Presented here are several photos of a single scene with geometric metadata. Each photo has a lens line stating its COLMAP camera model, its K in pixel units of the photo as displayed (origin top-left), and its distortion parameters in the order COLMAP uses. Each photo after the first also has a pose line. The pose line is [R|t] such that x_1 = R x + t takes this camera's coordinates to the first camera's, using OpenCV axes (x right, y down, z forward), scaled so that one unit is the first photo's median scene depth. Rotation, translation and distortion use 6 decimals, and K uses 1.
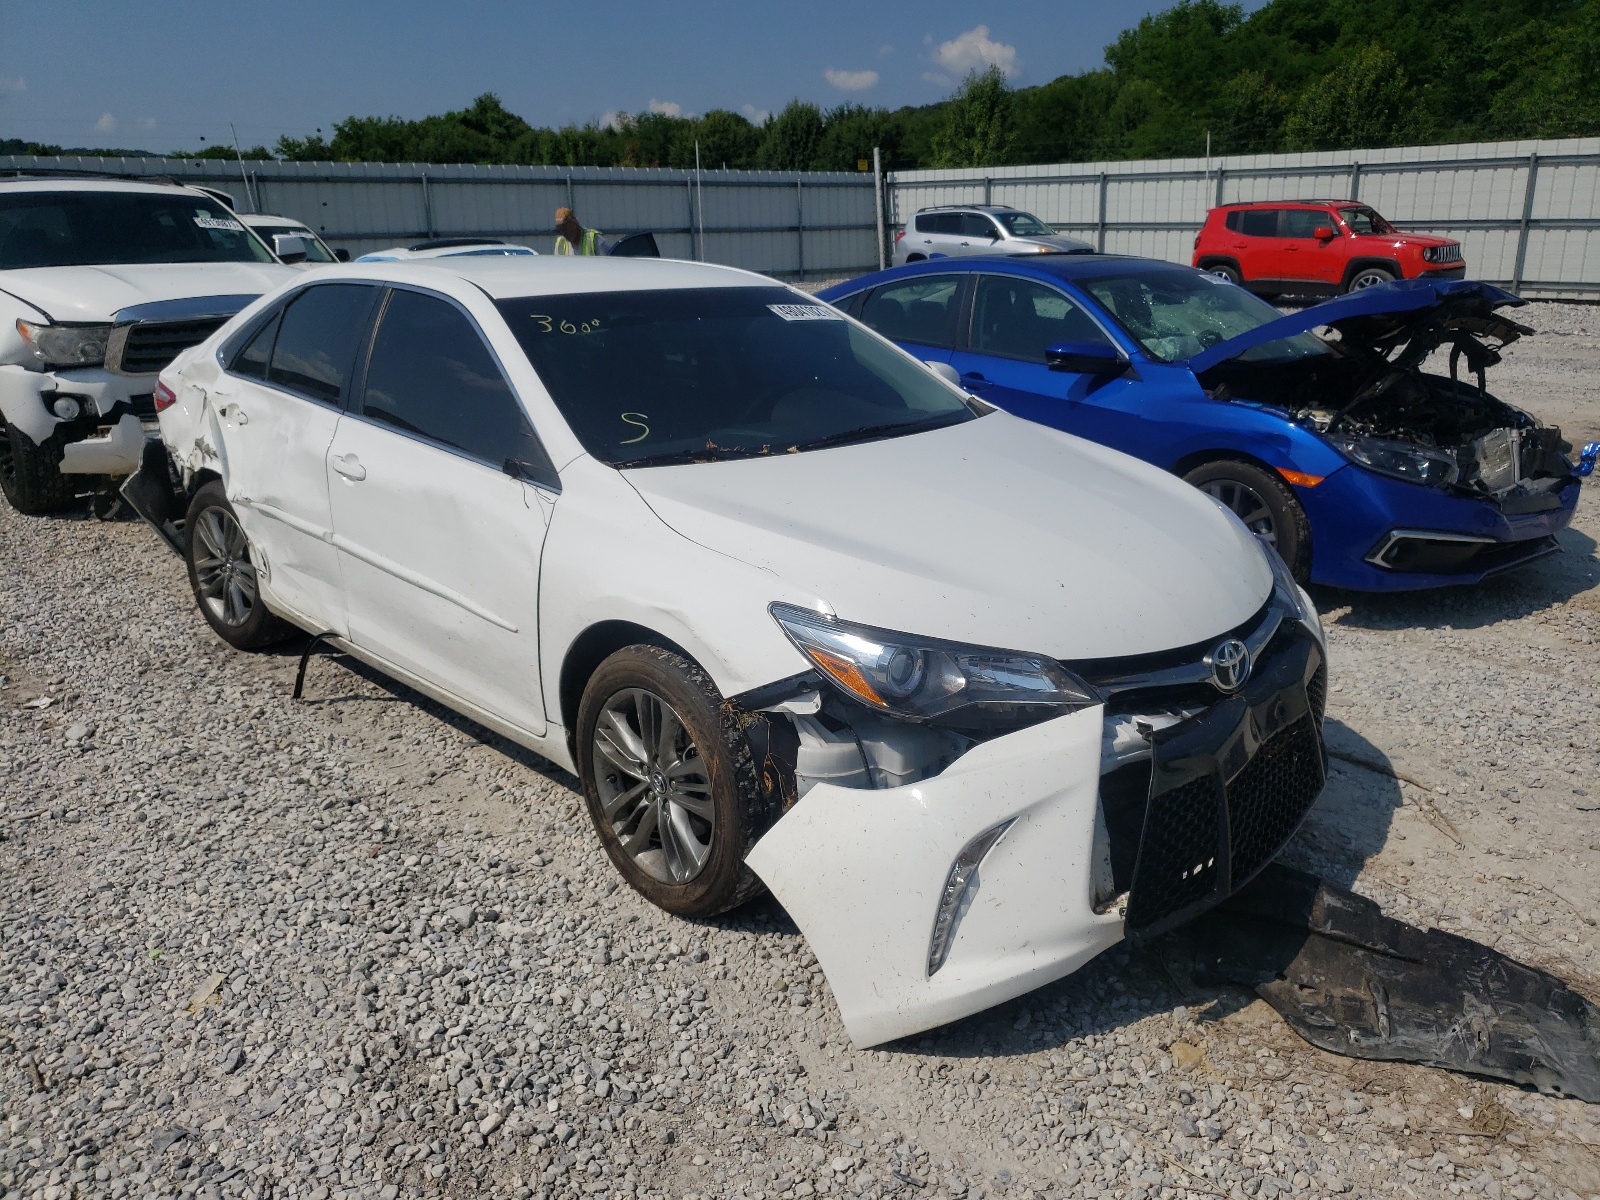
lens RADIAL K [[1233.2, 0, 798.4], [0, 1233.2, 578.0], [0, 0, 1]] dist [0.003376, 0.018404]
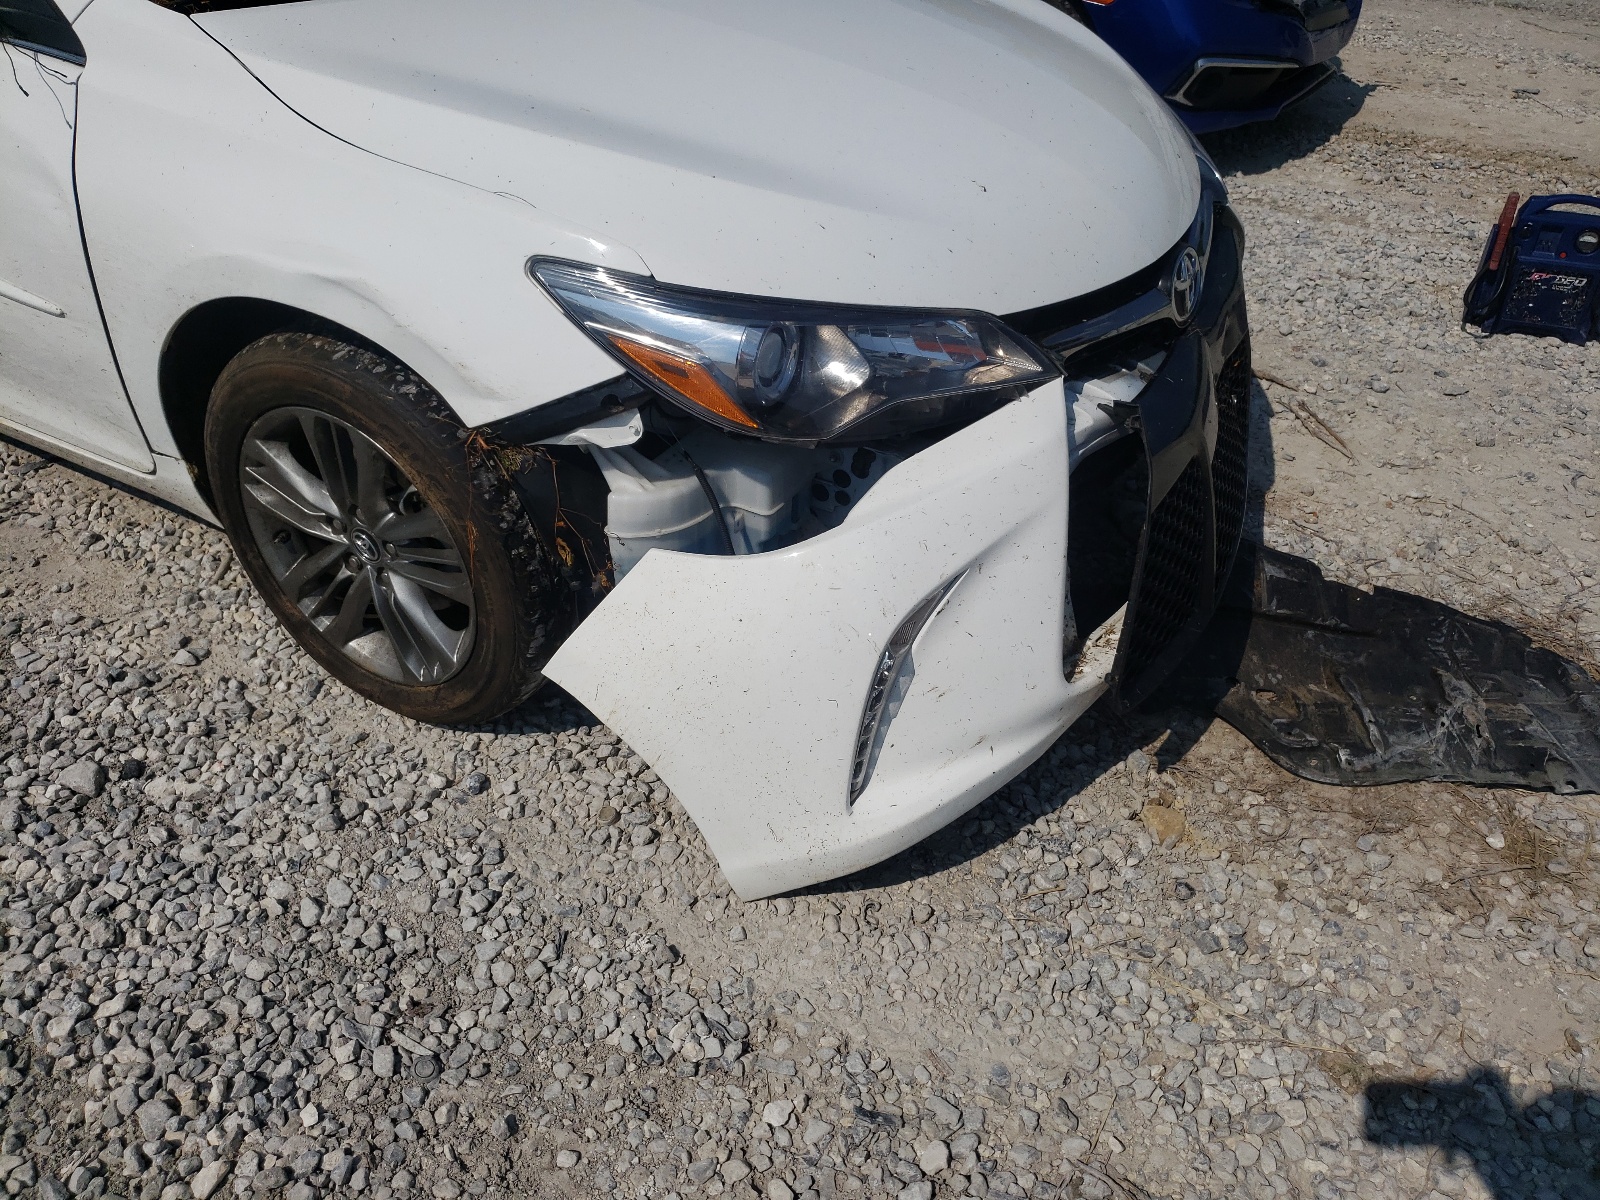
lens RADIAL K [[1233.2, 0, 798.4], [0, 1233.2, 578.0], [0, 0, 1]] dist [0.003376, 0.018404]
pose [[0.957629, -0.148344, 0.246863, -0.066443], [0.053481, 0.933831, 0.353694, -0.037626], [-0.282997, -0.325505, 0.902197, 0.398052]]
